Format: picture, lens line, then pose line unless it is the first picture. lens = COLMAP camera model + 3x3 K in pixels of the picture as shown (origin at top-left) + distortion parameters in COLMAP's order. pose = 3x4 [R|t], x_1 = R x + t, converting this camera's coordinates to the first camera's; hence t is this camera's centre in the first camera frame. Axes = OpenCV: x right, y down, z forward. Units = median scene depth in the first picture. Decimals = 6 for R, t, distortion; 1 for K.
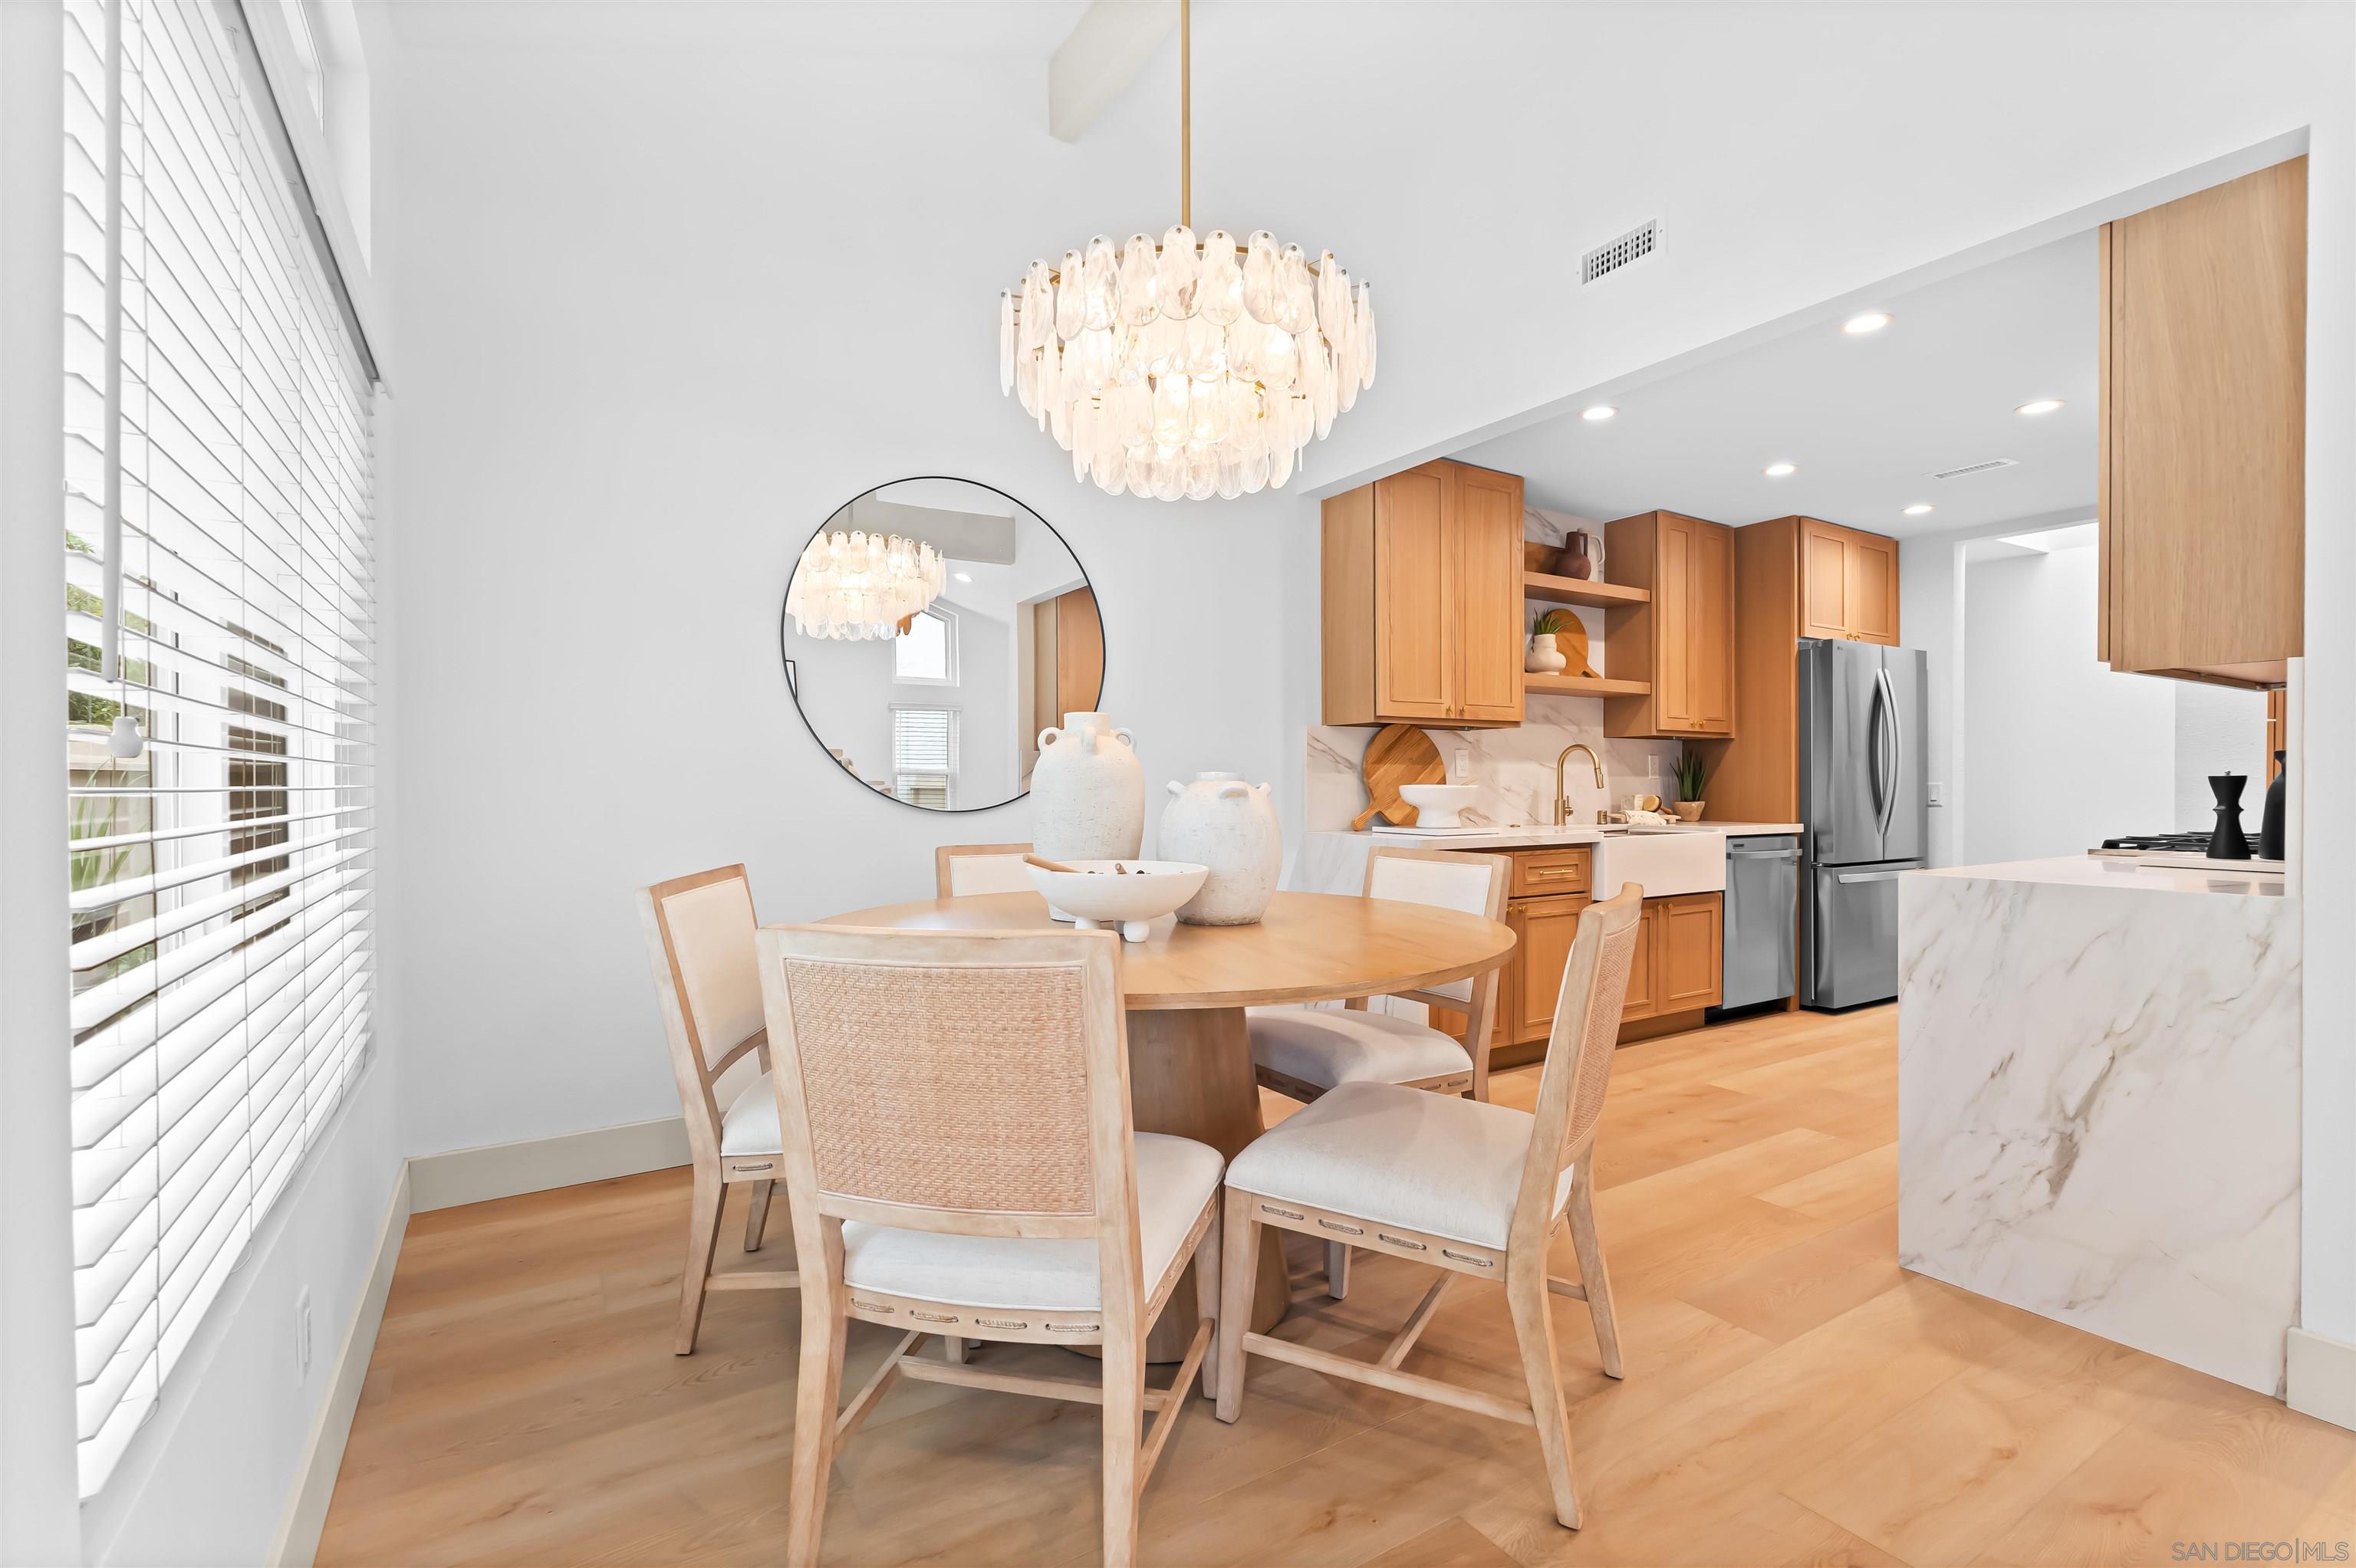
lens RADIAL K [[1057.2, 0, 1191.9], [0, 1057.2, 780.8], [0, 0, 1]] dist [-0.001135, 0.001075]
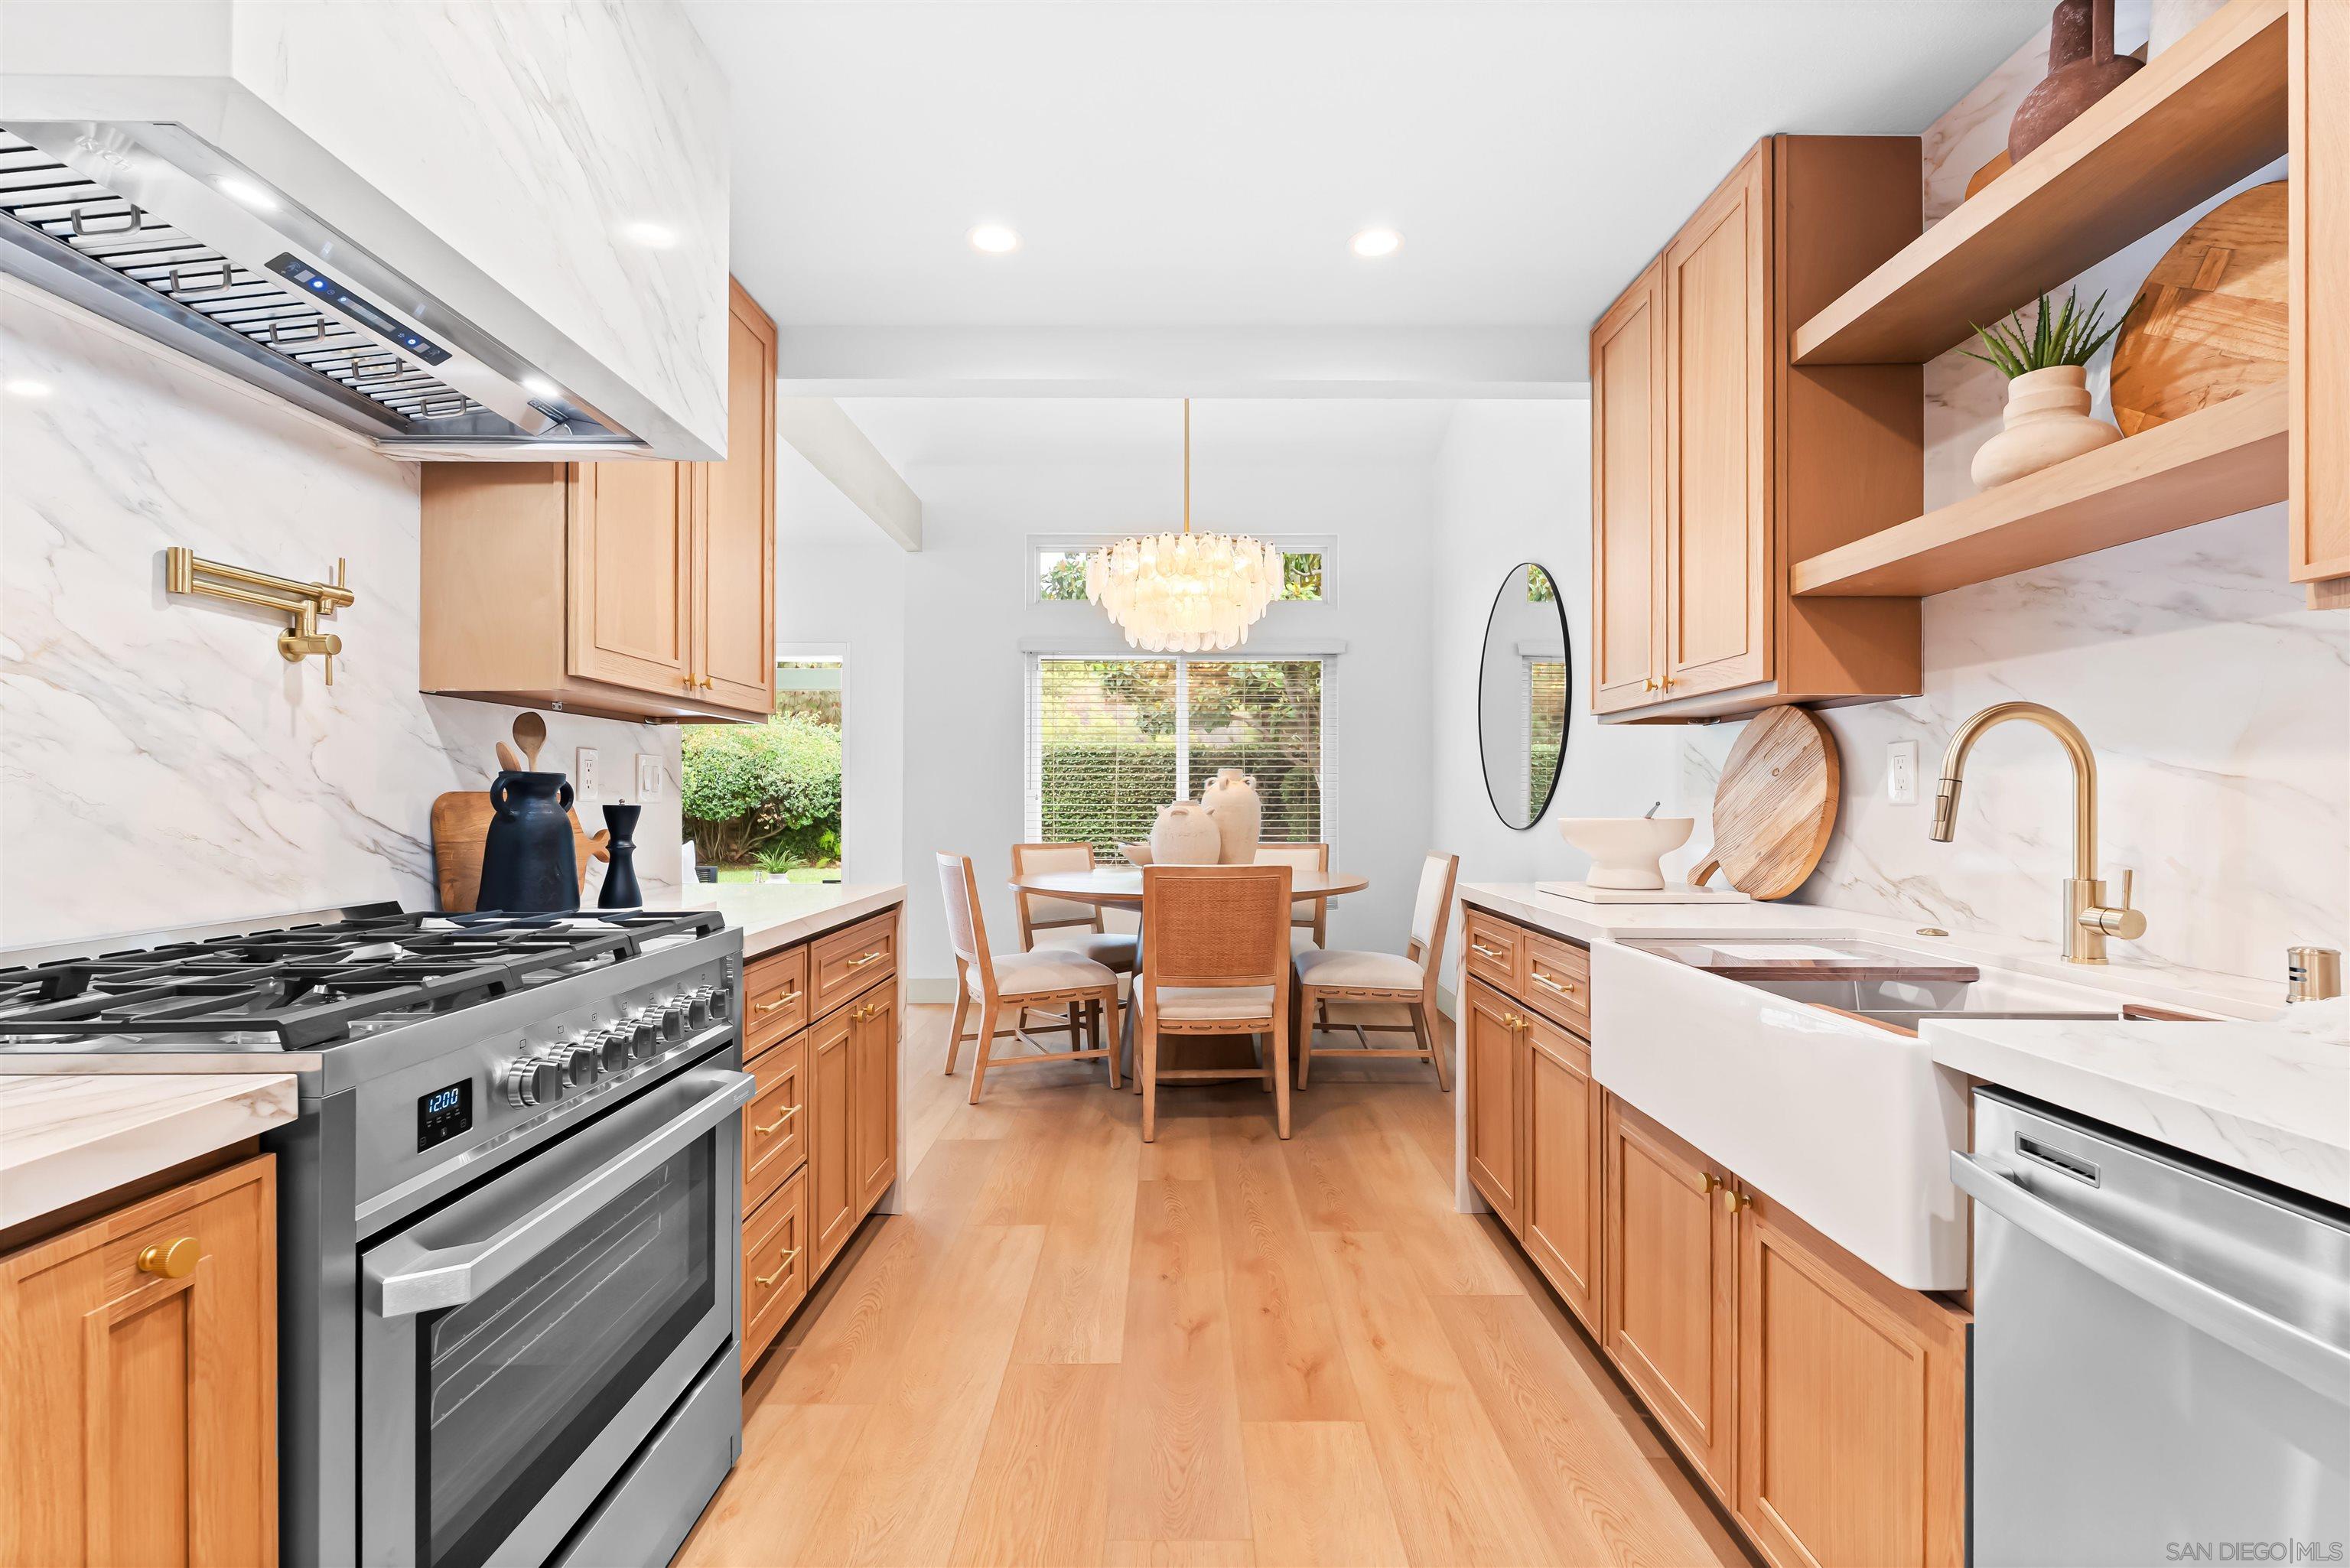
lens RADIAL K [[1054.6, 0, 1173.3], [0, 1054.6, 792.3], [0, 0, 1]] dist [-0.001135, 0.001075]
pose [[-0.534856, -0.005205, -0.844927, 0.733802], [-0.000923, 0.999984, -0.005576, -0.005596], [0.844943, -0.002203, -0.534852, 0.916087]]
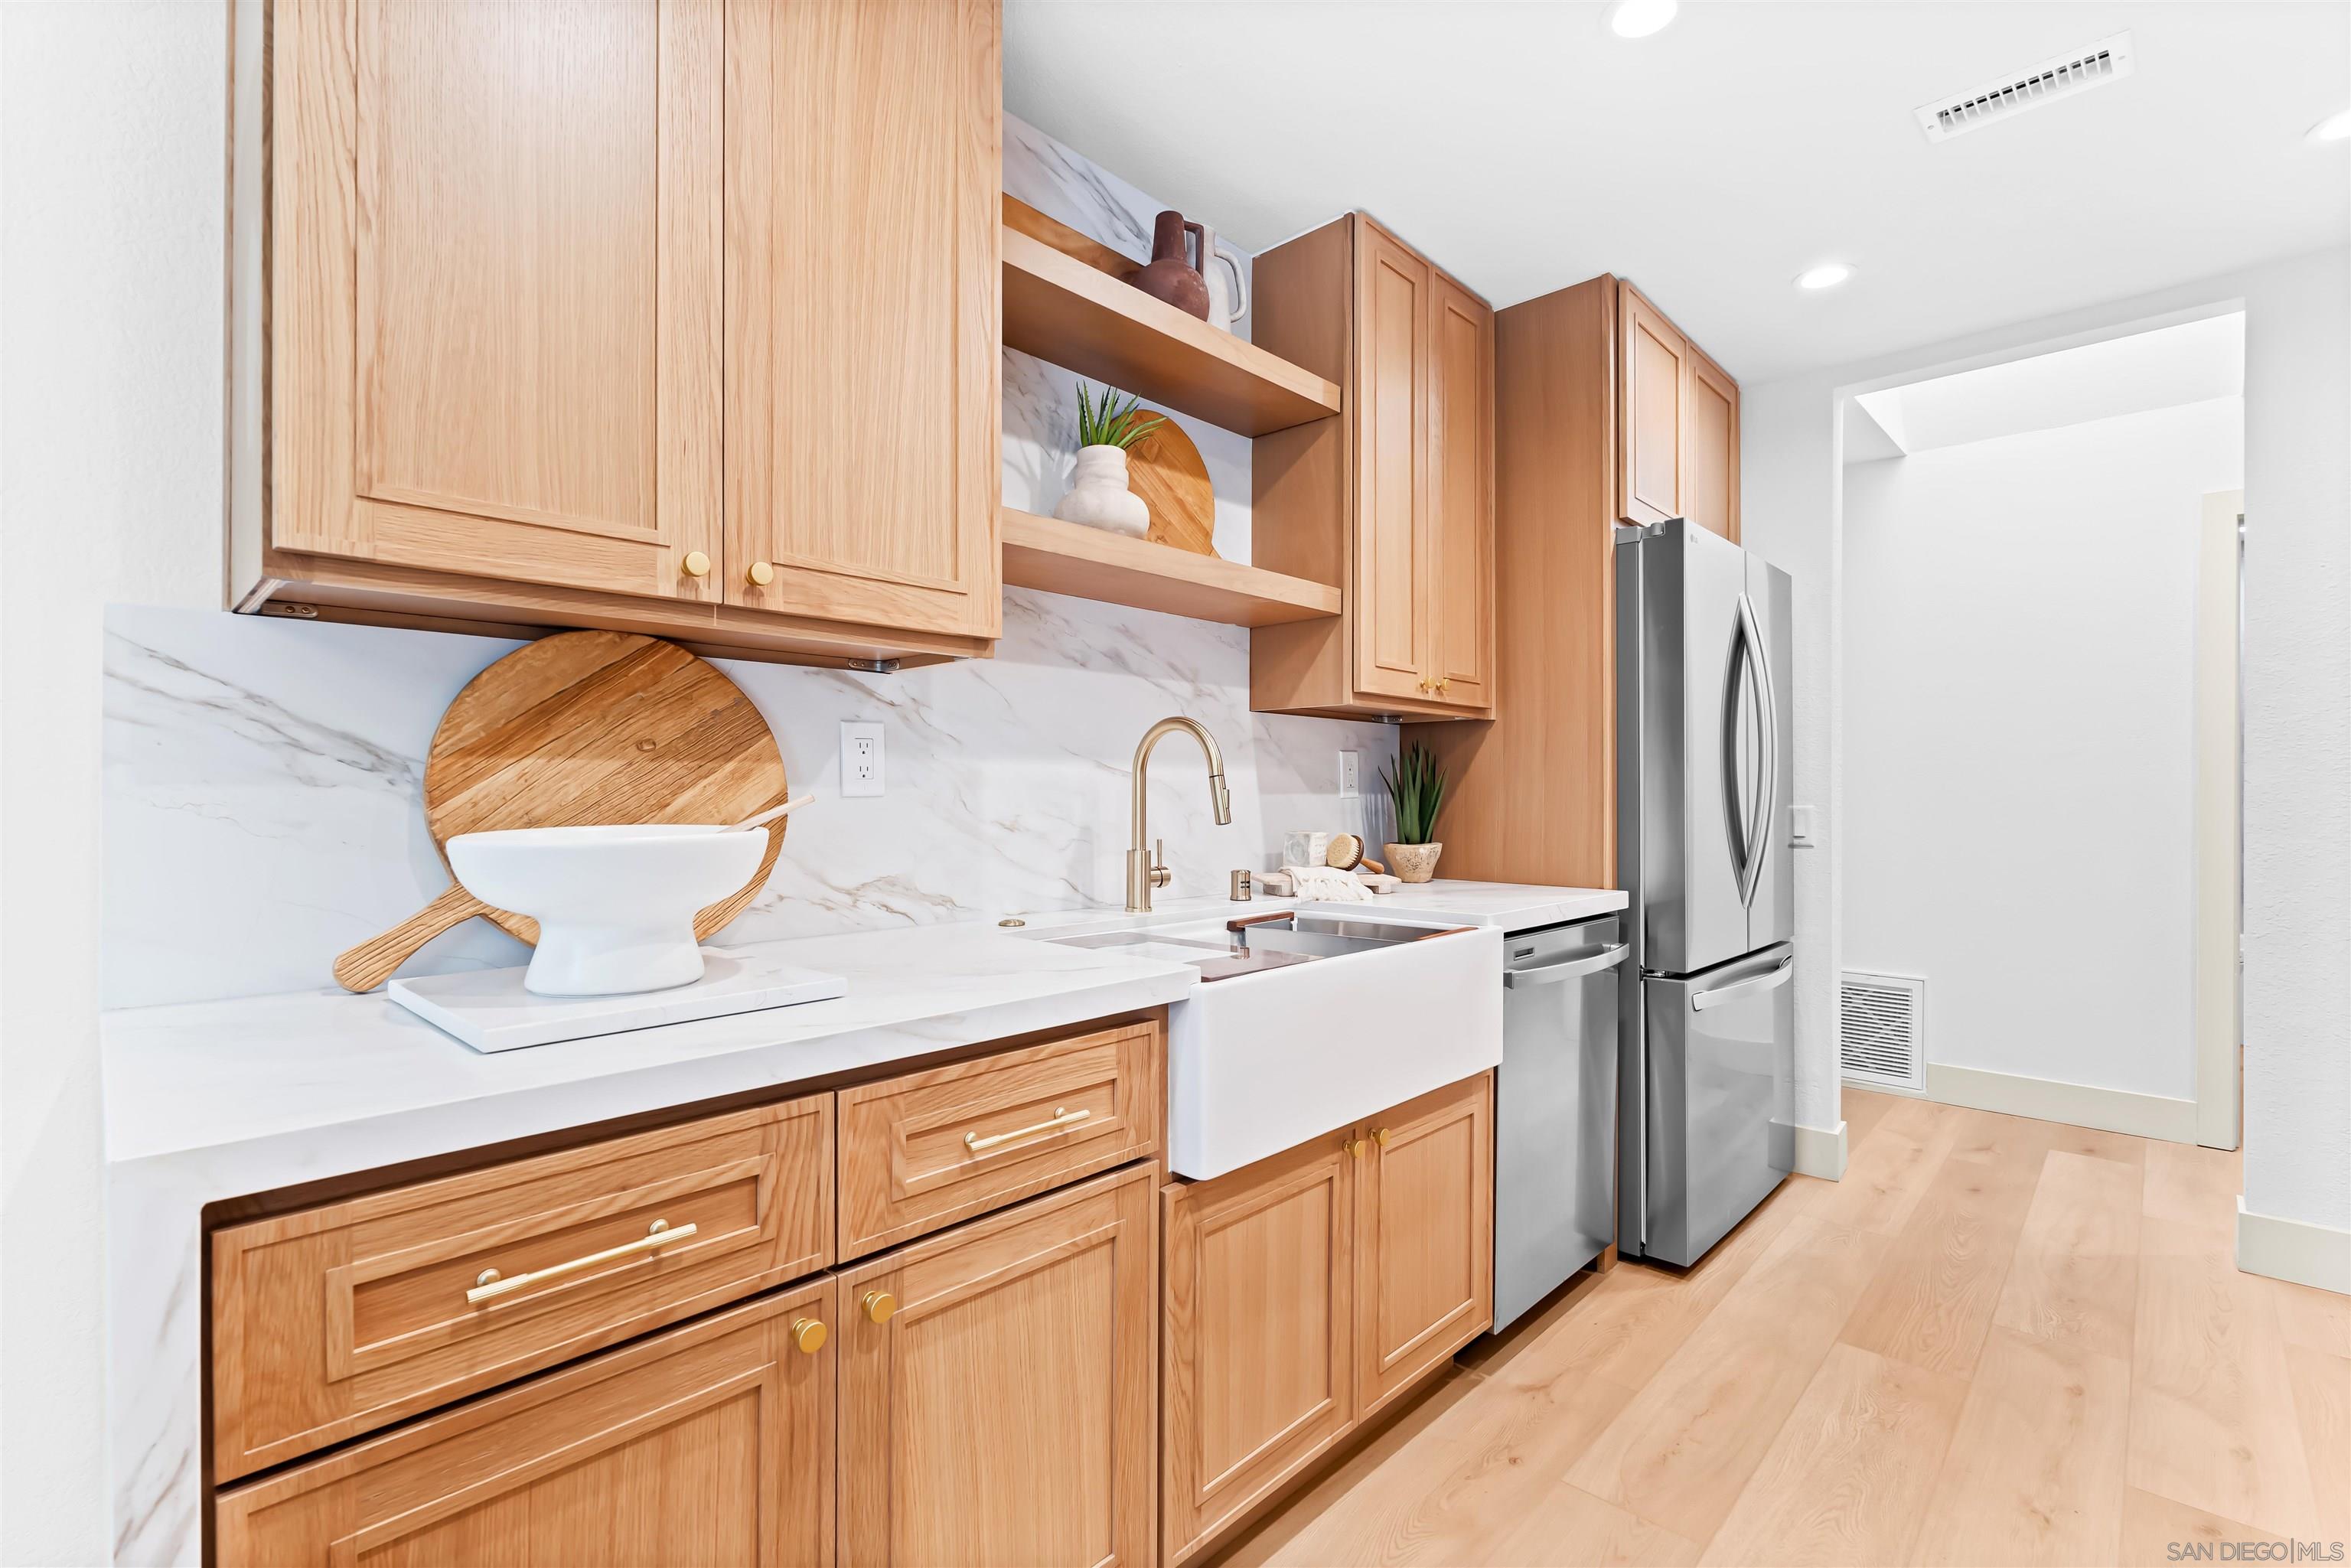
lens RADIAL K [[1055.1, 0, 1188.6], [0, 1055.1, 784.5], [0, 0, 1]] dist [-0.001135, 0.001075]
pose [[0.967474, 0.005314, 0.252915, 0.254540], [-0.004128, 0.999978, -0.005220, -0.005888], [-0.252937, 0.004006, 0.967474, 0.574833]]
